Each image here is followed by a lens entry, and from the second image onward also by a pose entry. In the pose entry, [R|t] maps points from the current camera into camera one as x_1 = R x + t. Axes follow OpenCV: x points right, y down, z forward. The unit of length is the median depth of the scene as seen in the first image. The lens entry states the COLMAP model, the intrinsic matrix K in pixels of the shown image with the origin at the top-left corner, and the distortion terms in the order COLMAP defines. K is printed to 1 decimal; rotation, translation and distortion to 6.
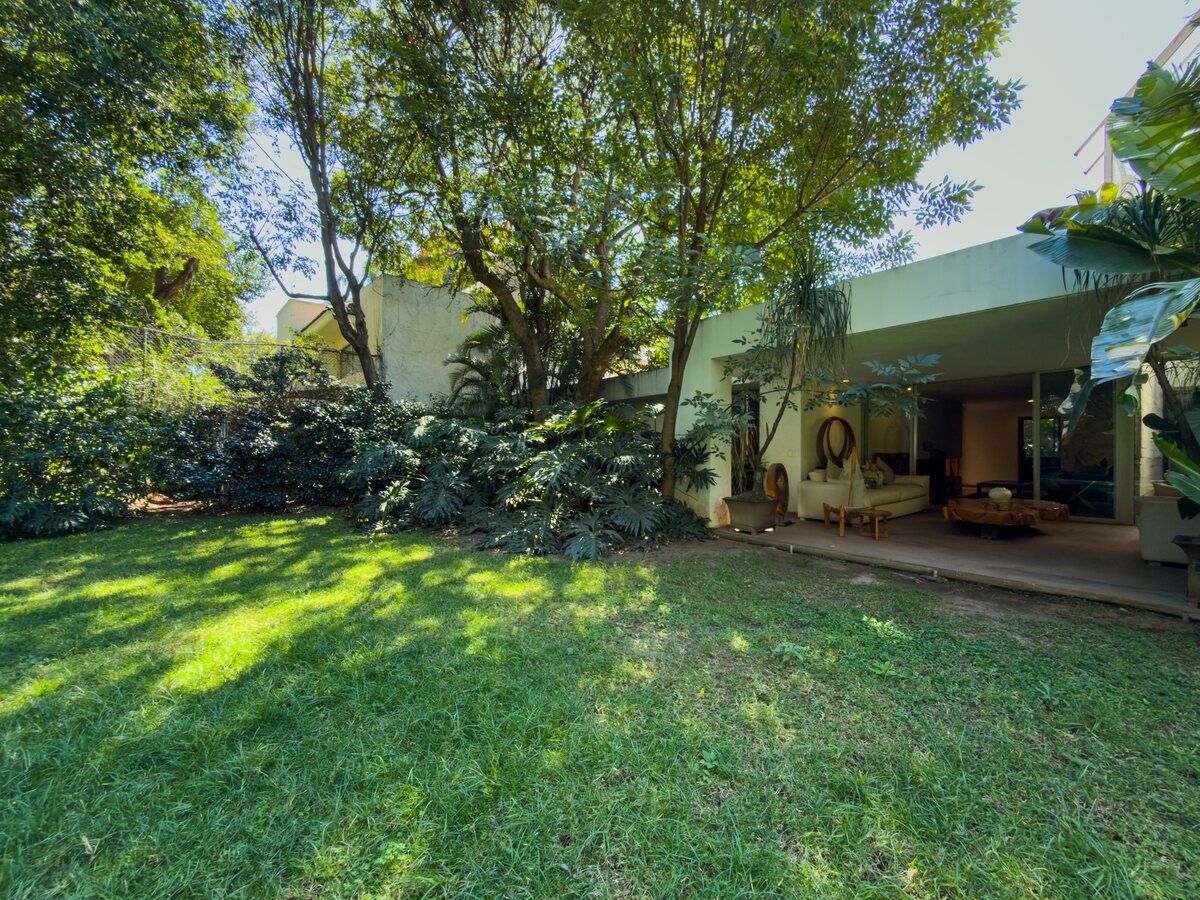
lens RADIAL K [[479.2, 0, 598.3], [0, 479.2, 452.2], [0, 0, 1]] dist [0.001407, -0.000043]
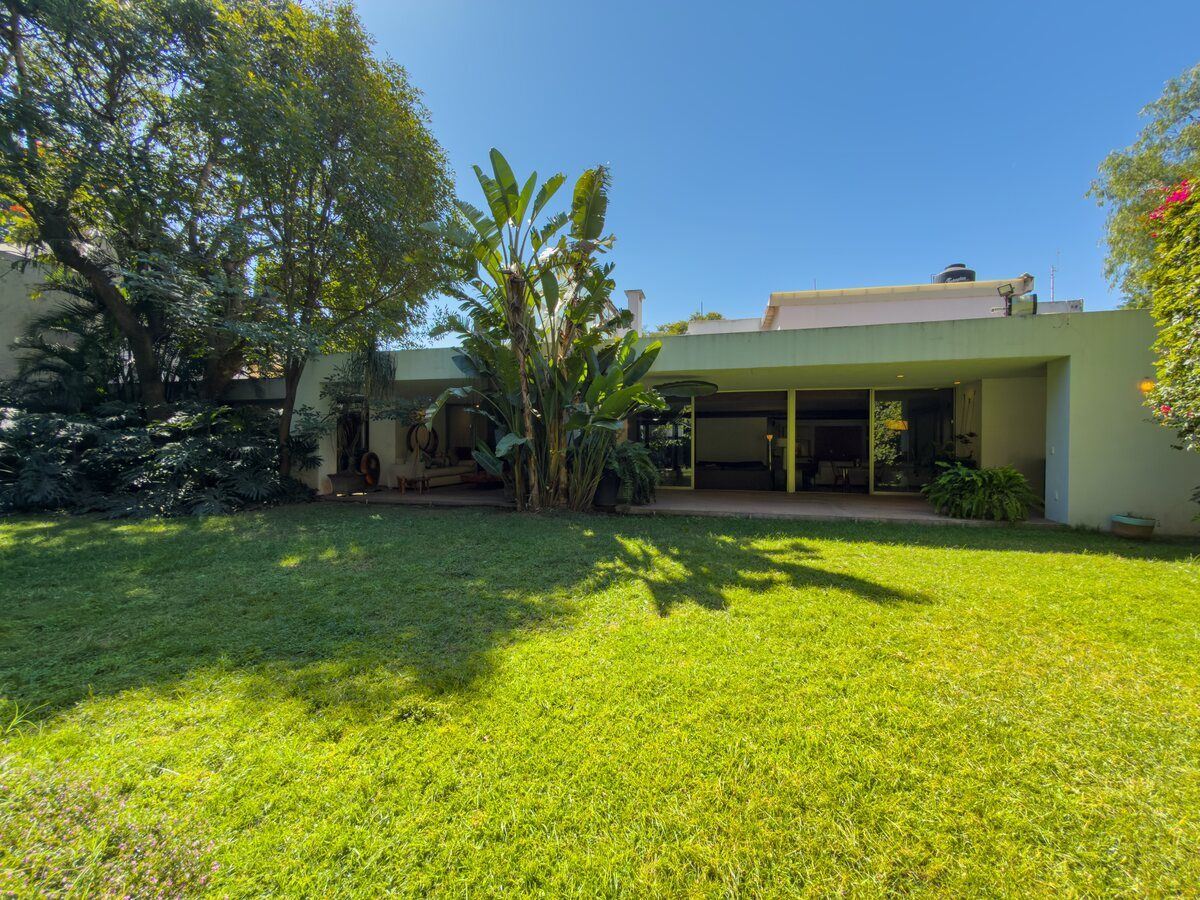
lens RADIAL K [[479.2, 0, 600.8], [0, 479.2, 454.9], [0, 0, 1]] dist [0.001407, -0.000043]
pose [[0.795792, -0.006722, 0.605533, 0.027723], [-0.001287, 0.999917, 0.012791, 0.011128], [-0.605568, -0.010958, 0.795718, -0.708231]]
